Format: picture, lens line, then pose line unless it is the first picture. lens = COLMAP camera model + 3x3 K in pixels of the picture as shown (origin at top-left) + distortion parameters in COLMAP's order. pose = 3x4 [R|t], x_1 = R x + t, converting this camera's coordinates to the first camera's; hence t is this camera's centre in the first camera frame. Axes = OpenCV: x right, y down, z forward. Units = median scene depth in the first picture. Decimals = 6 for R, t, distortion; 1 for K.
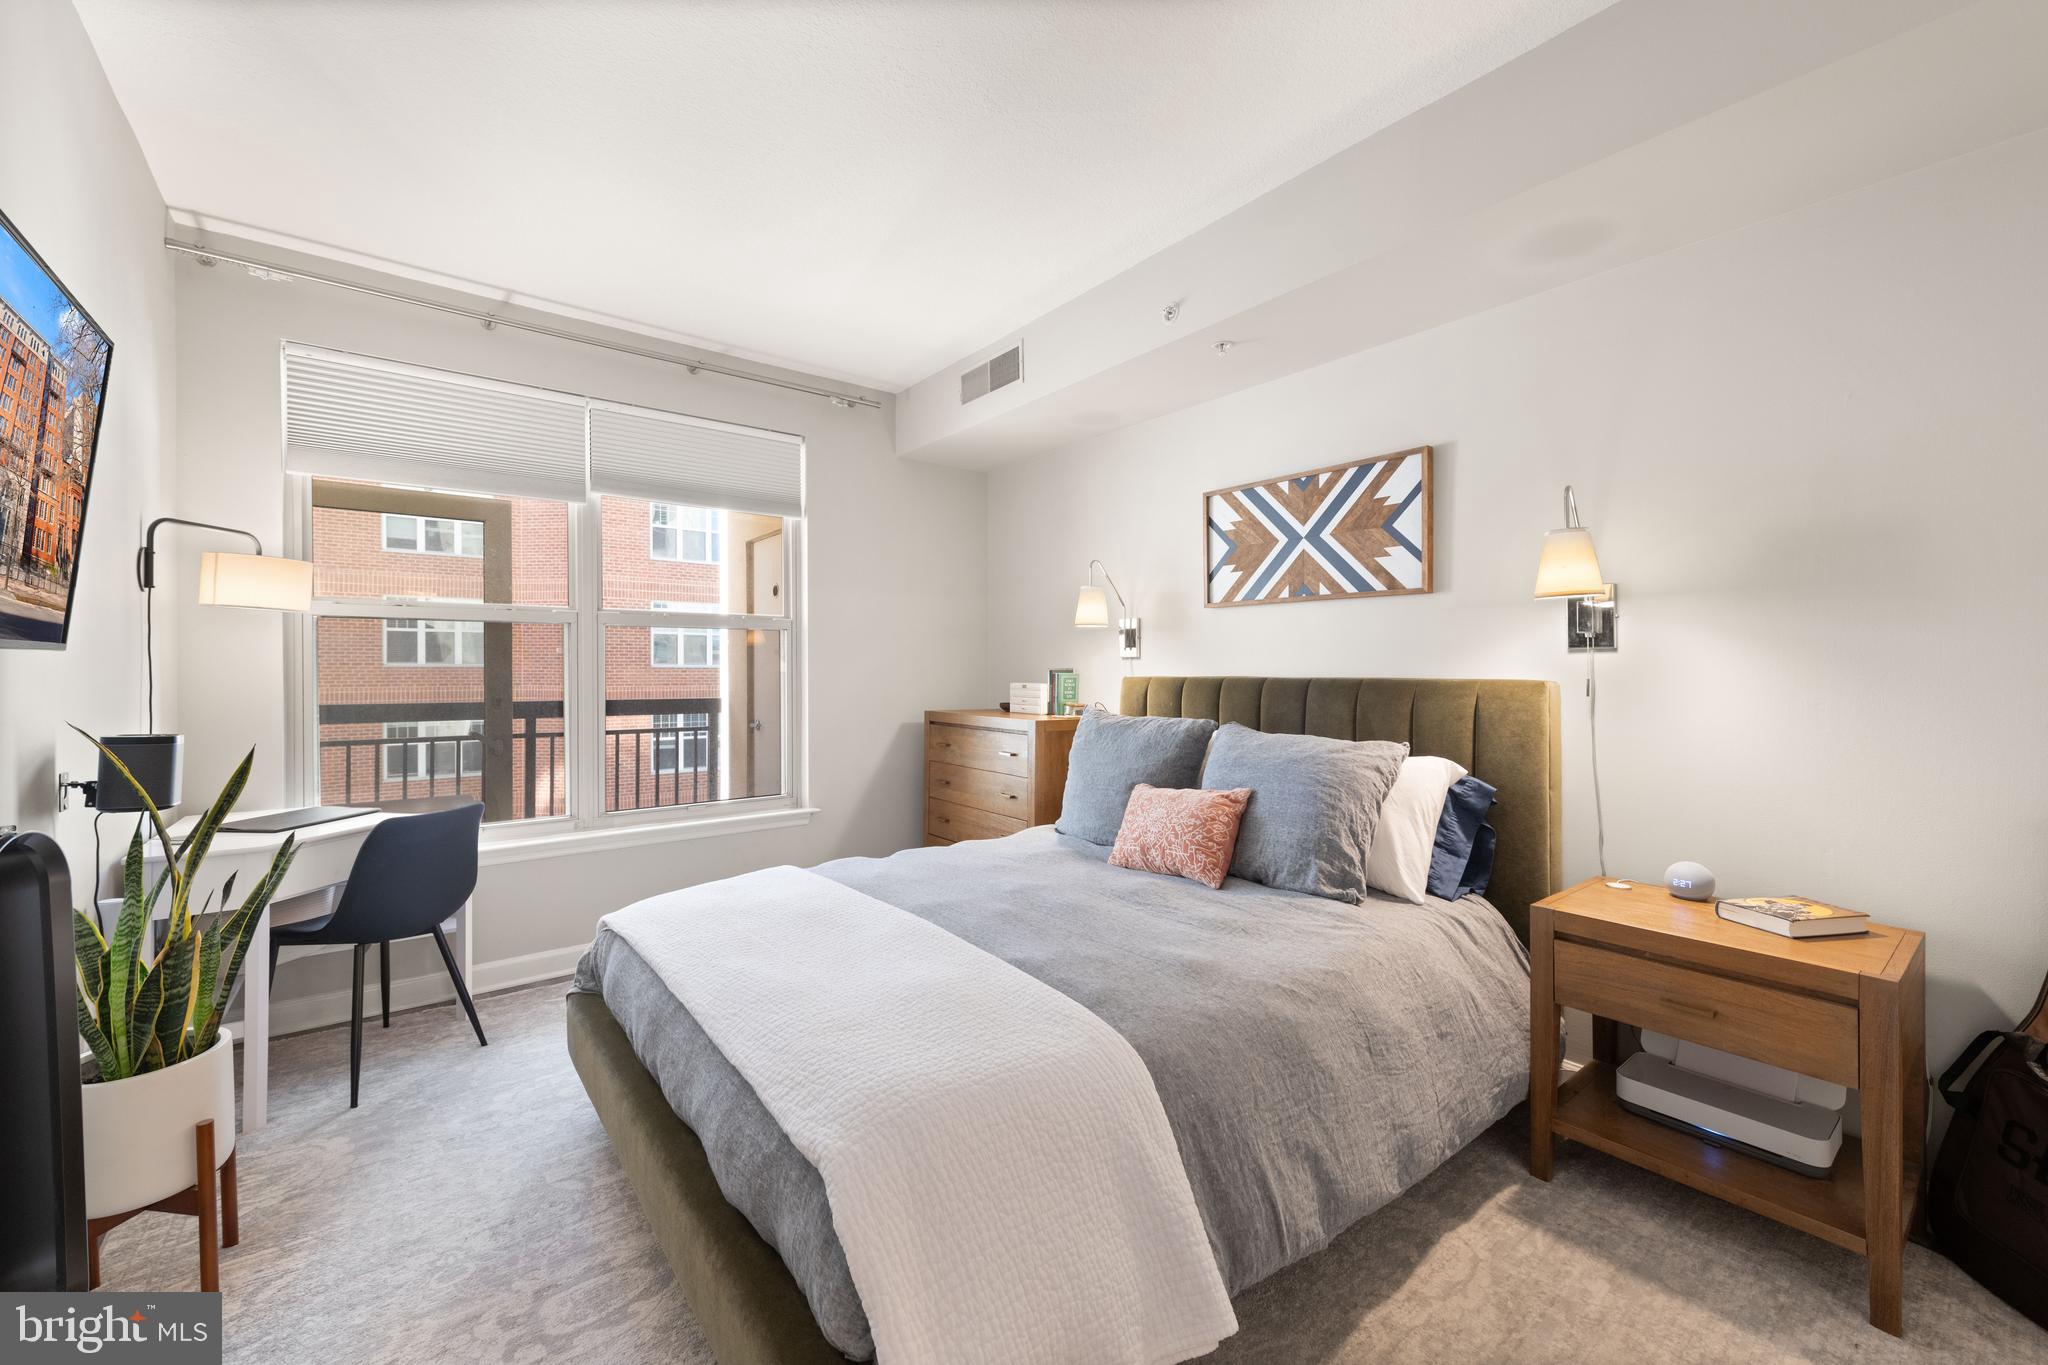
lens RADIAL K [[811.3, 0, 1031.5], [0, 811.3, 672.6], [0, 0, 1]] dist [0.014162, -0.003029]
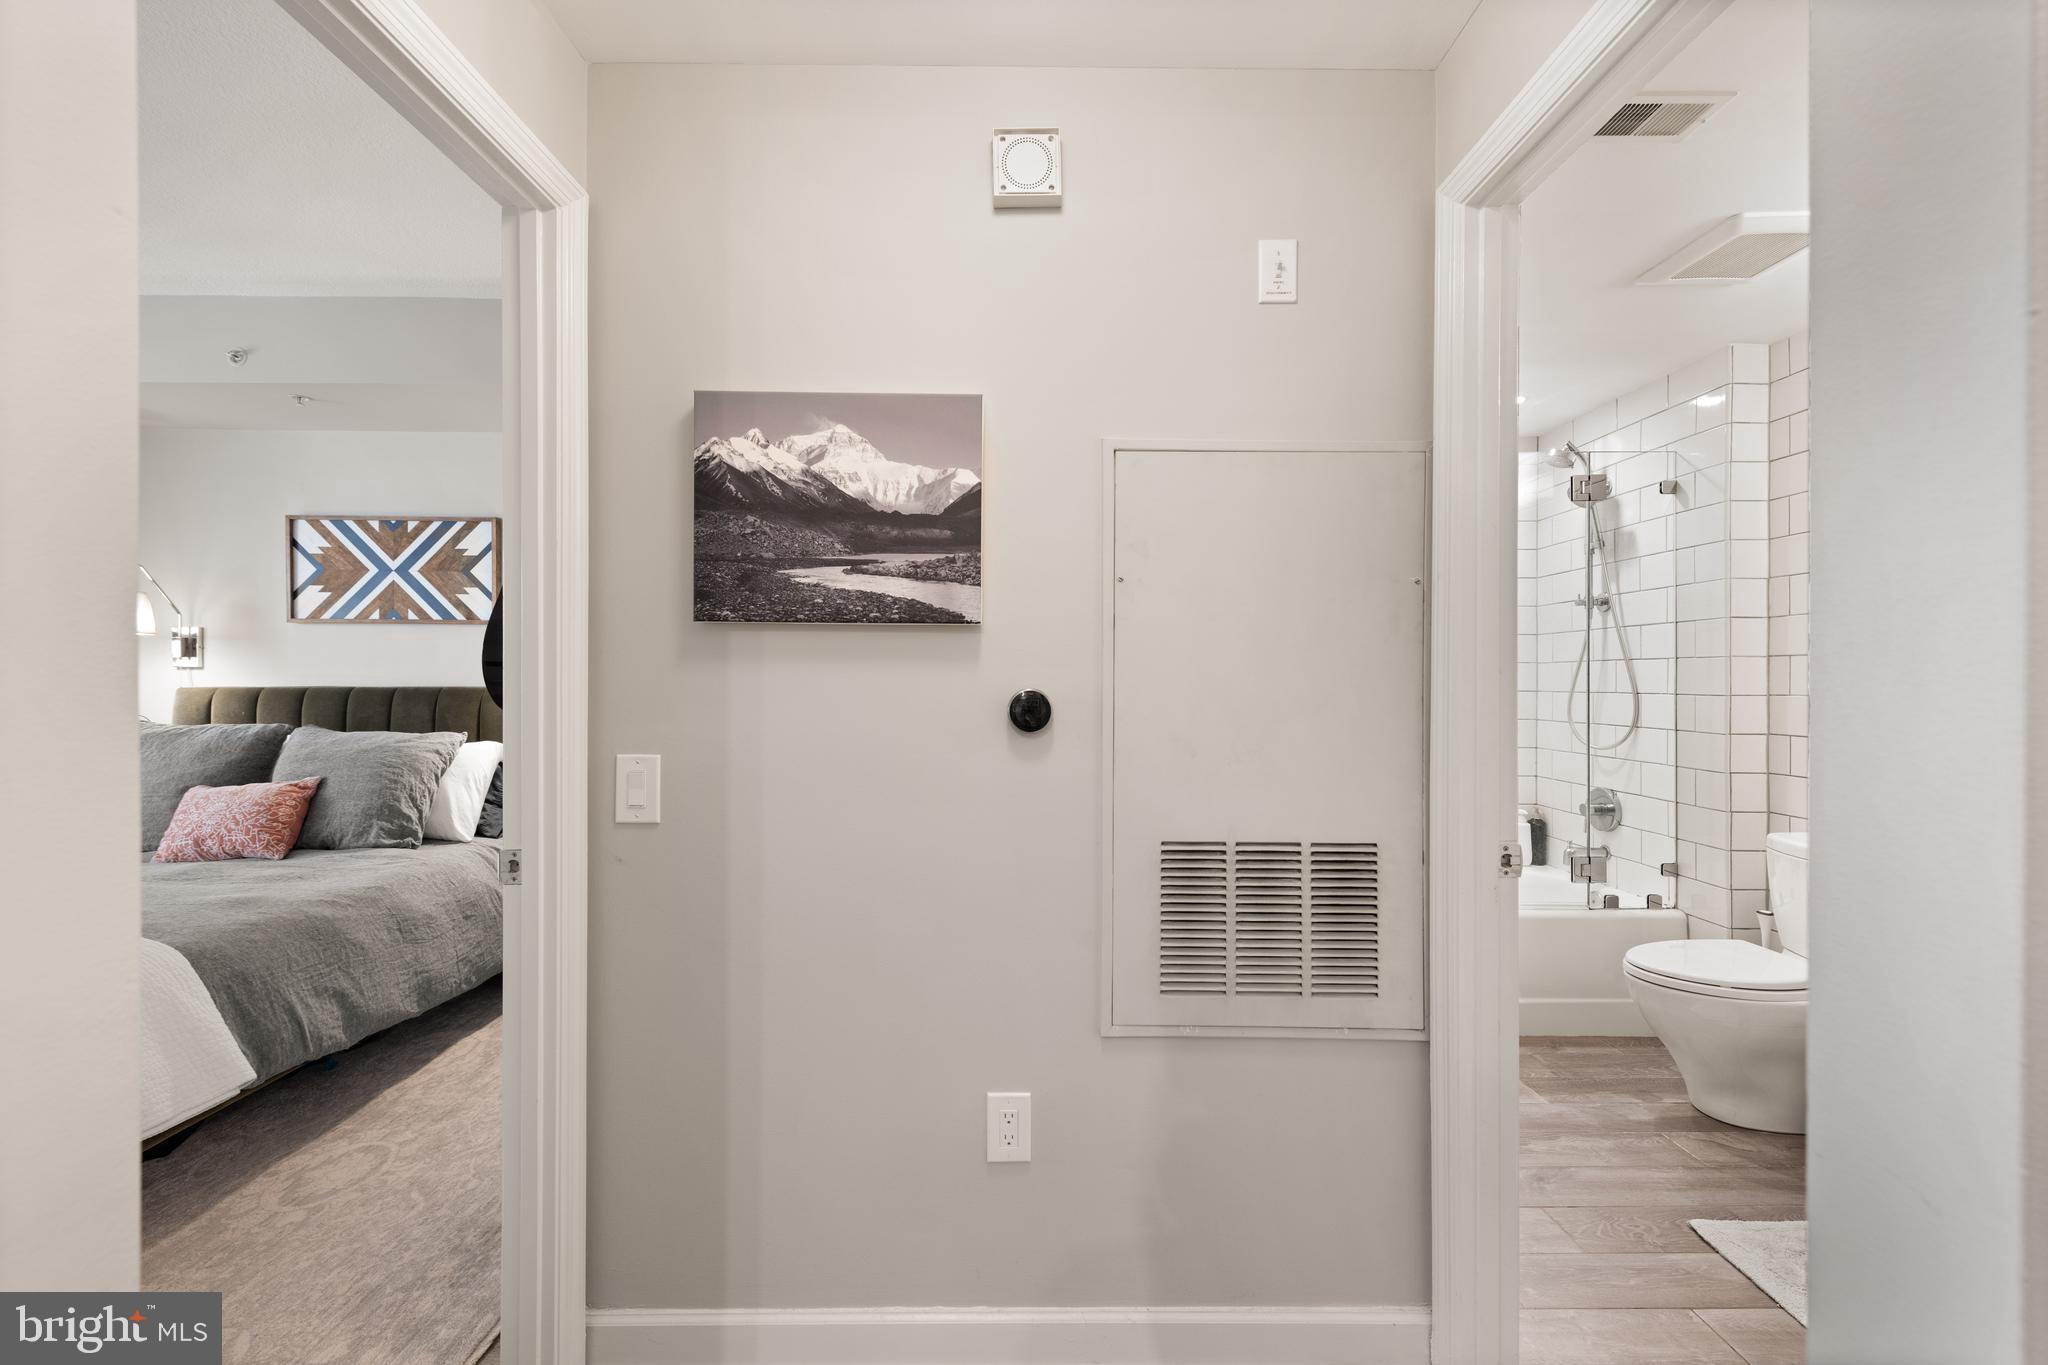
lens RADIAL K [[811.3, 0, 1024.2], [0, 811.3, 678.5], [0, 0, 1]] dist [0.014162, -0.003029]
pose [[0.619618, 0.005129, 0.784887, -0.038590], [0.000883, 0.999973, -0.007231, 0.003694], [-0.784903, 0.005173, 0.619597, -0.522587]]
